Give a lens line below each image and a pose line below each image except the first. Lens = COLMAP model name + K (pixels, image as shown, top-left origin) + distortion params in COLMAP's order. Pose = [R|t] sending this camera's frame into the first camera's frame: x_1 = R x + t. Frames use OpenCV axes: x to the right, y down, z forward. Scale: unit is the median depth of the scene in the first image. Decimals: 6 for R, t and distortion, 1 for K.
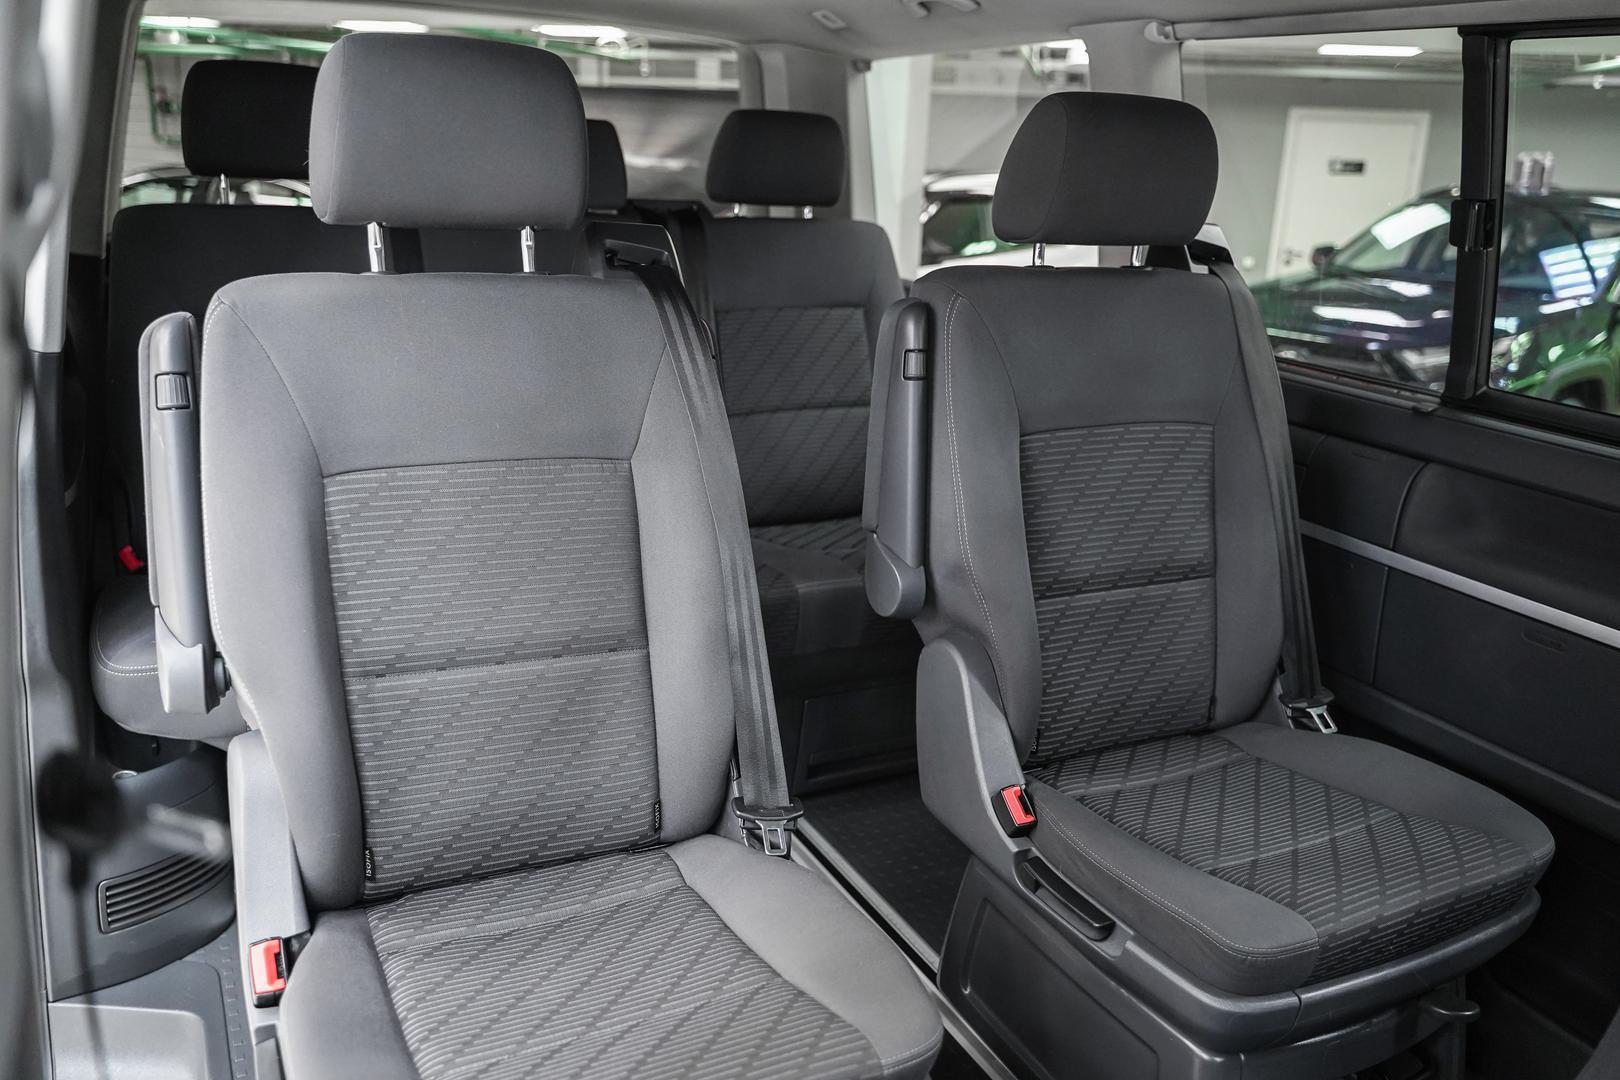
lens RADIAL K [[1322.1, 0, 803.8], [0, 1322.1, 536.0], [0, 0, 1]] dist [0.000159, 0.020804]
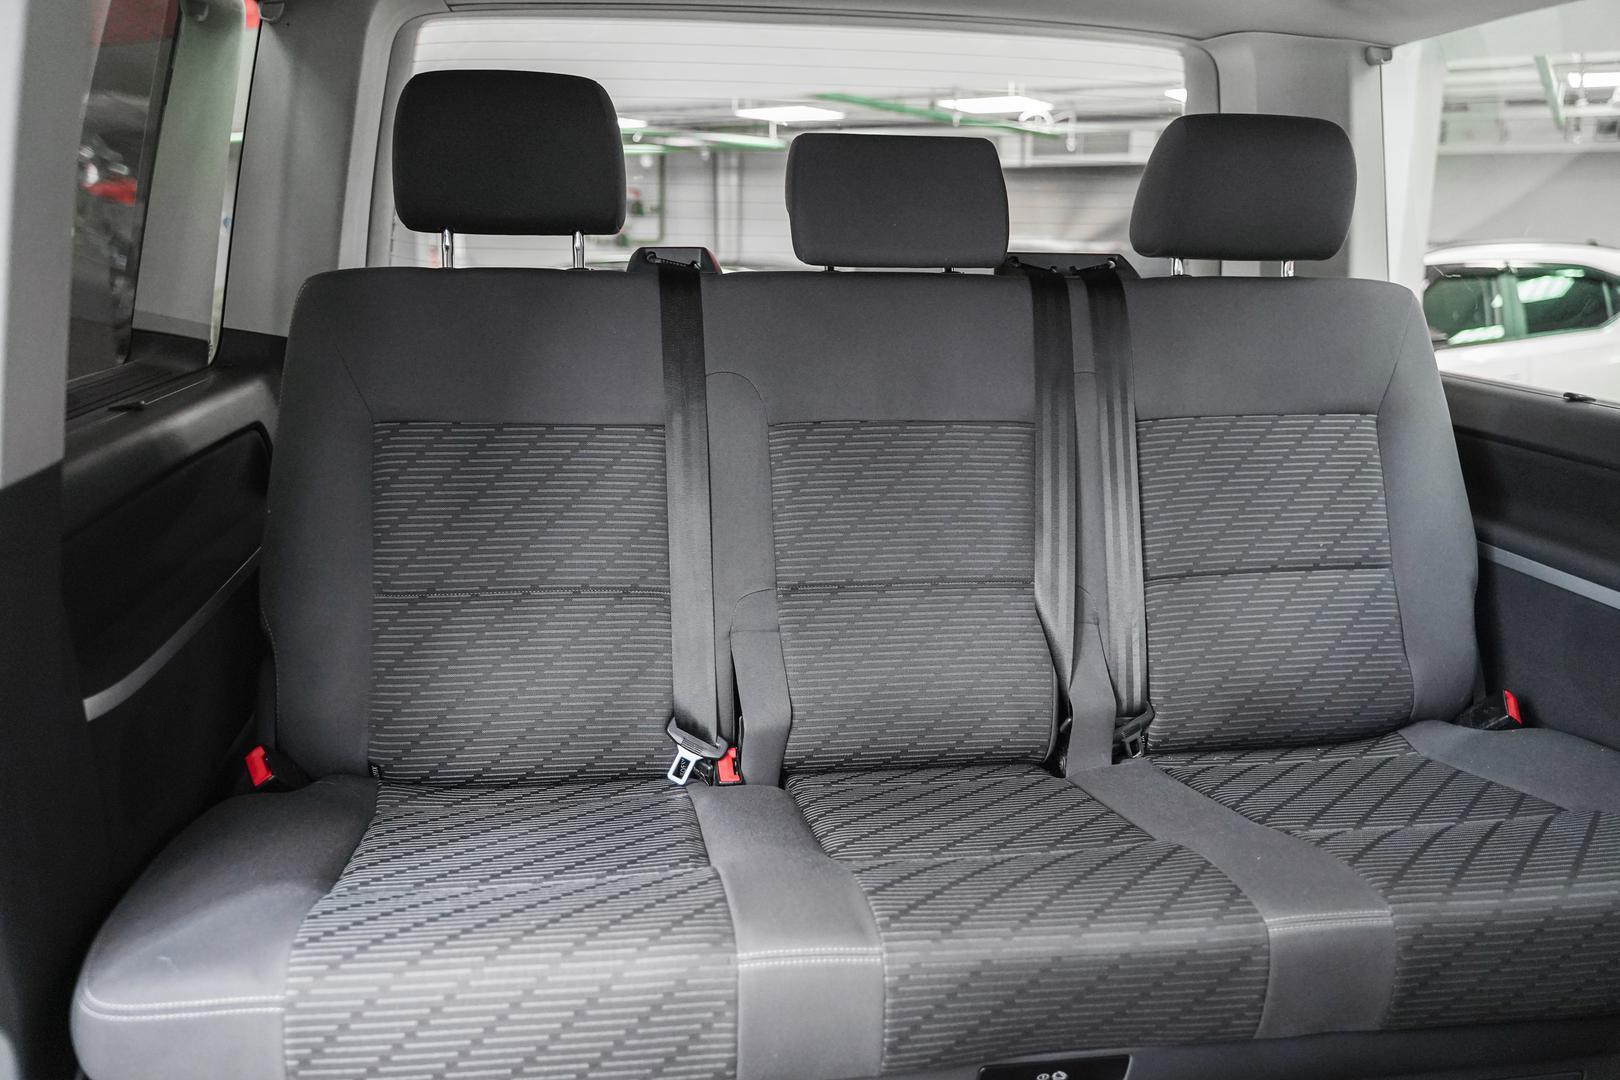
lens RADIAL K [[1423.6, 0, 809.9], [0, 1423.6, 523.0], [0, 0, 1]] dist [0.006348, 0.003785]
pose [[0.957039, 0.030864, -0.288312, -0.014892], [-0.055867, 0.995316, -0.078898, -0.047716], [0.284527, 0.091615, 0.954280, 0.254781]]
